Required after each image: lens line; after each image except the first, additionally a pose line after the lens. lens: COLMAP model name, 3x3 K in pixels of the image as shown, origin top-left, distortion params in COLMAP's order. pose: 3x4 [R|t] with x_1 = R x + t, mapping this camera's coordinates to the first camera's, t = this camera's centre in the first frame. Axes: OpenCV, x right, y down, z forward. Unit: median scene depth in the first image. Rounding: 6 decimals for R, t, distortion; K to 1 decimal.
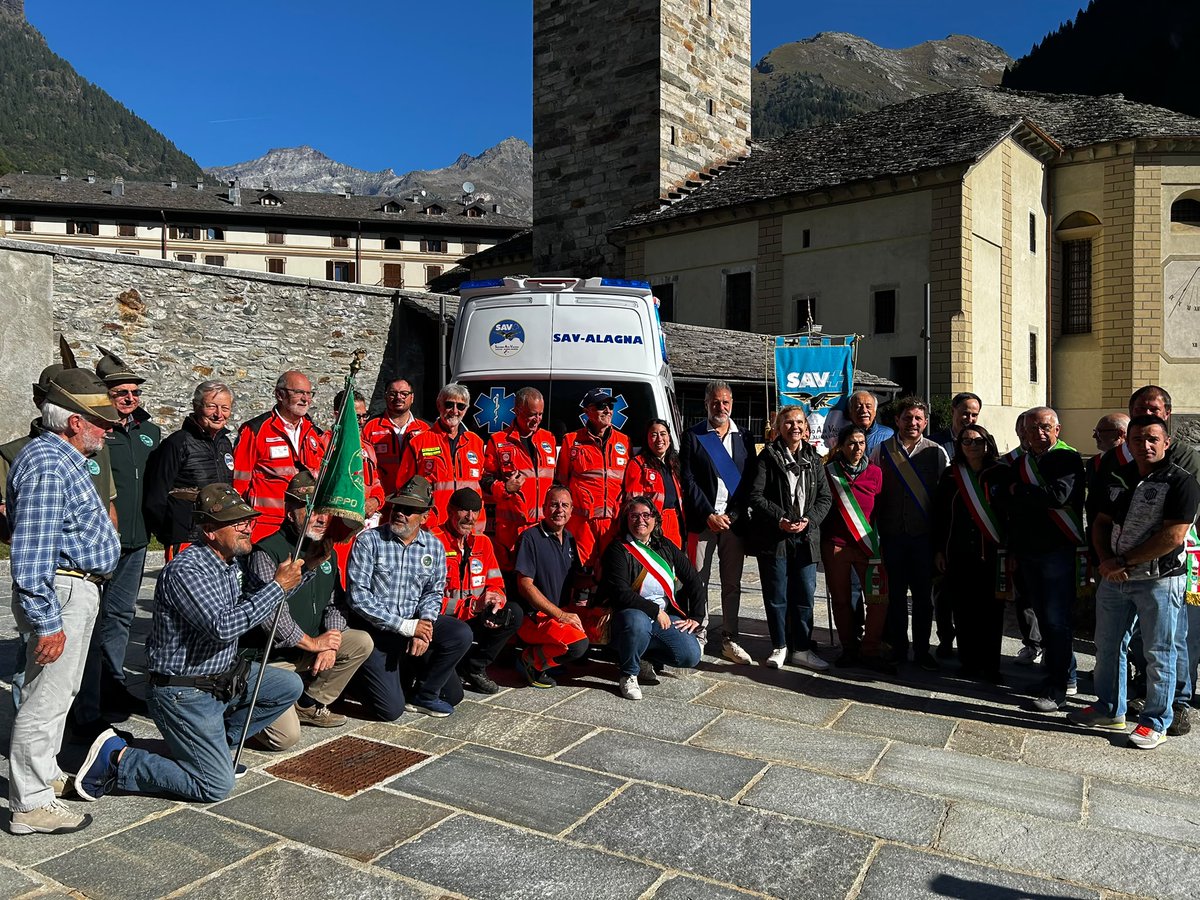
lens RADIAL K [[895.7, 0, 600.0], [0, 895.7, 450.0], [0, 0, 1]] dist [0.055256, -0.046937]
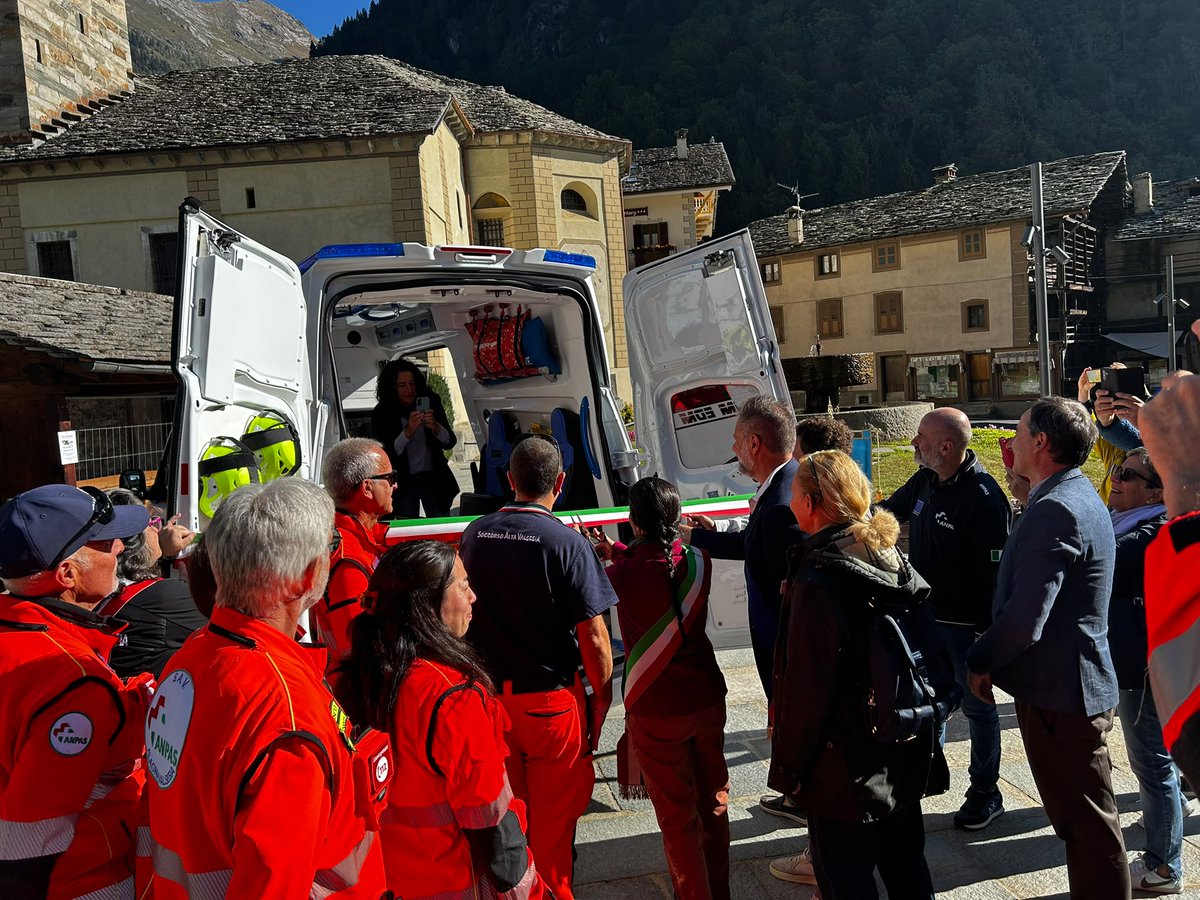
lens RADIAL K [[892.8, 0, 586.3], [0, 892.8, 447.3], [0, 0, 1]] dist [0.070994, -0.063914]
pose [[0.778121, -0.101356, 0.619883, -0.081011], [0.080836, 0.994847, 0.061195, -0.016542], [-0.622891, 0.002492, 0.782305, 0.090115]]
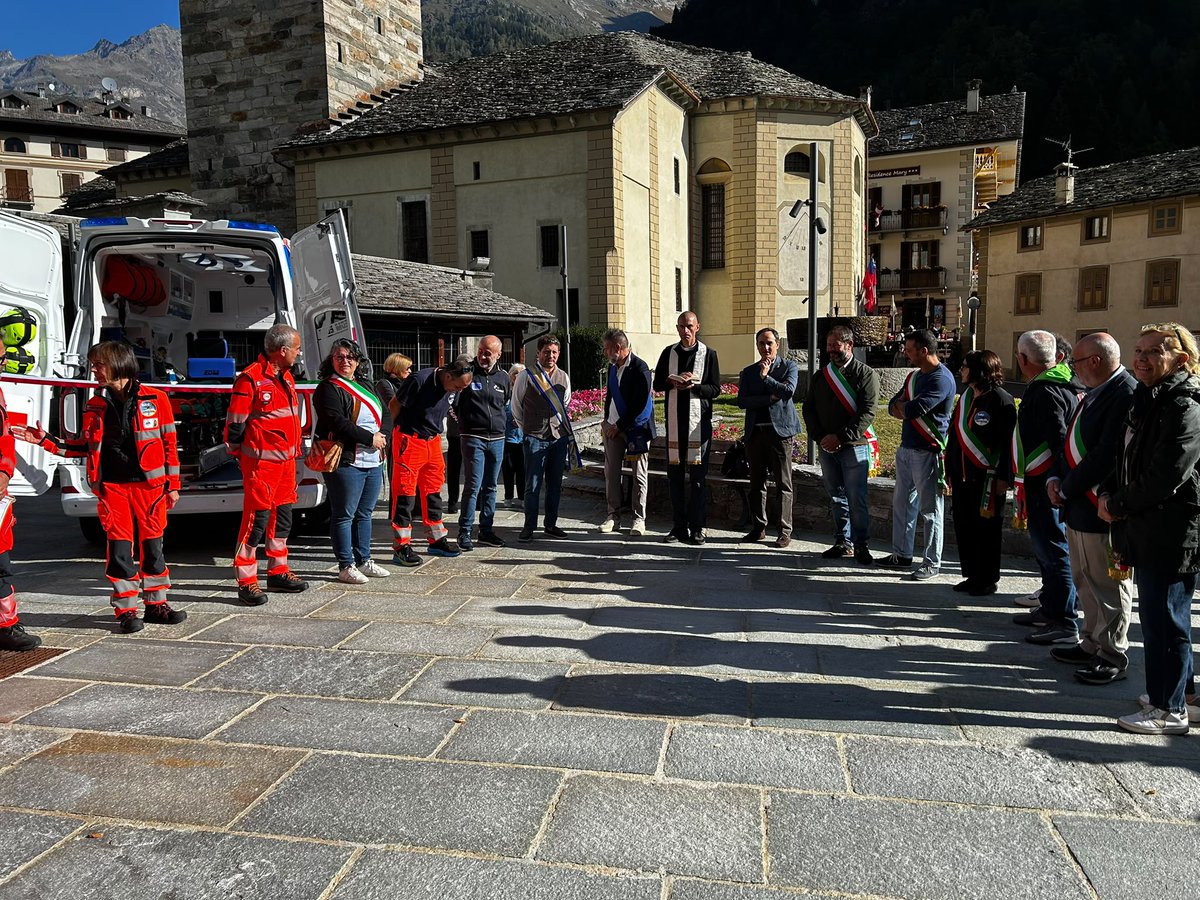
lens RADIAL K [[892.8, 0, 586.3], [0, 892.8, 447.3], [0, 0, 1]] dist [0.070994, -0.063914]
pose [[0.949610, -0.047005, 0.309890, 0.011931], [0.022487, 0.996360, 0.082224, 0.000001], [-0.312627, -0.071113, 0.947210, -0.037694]]
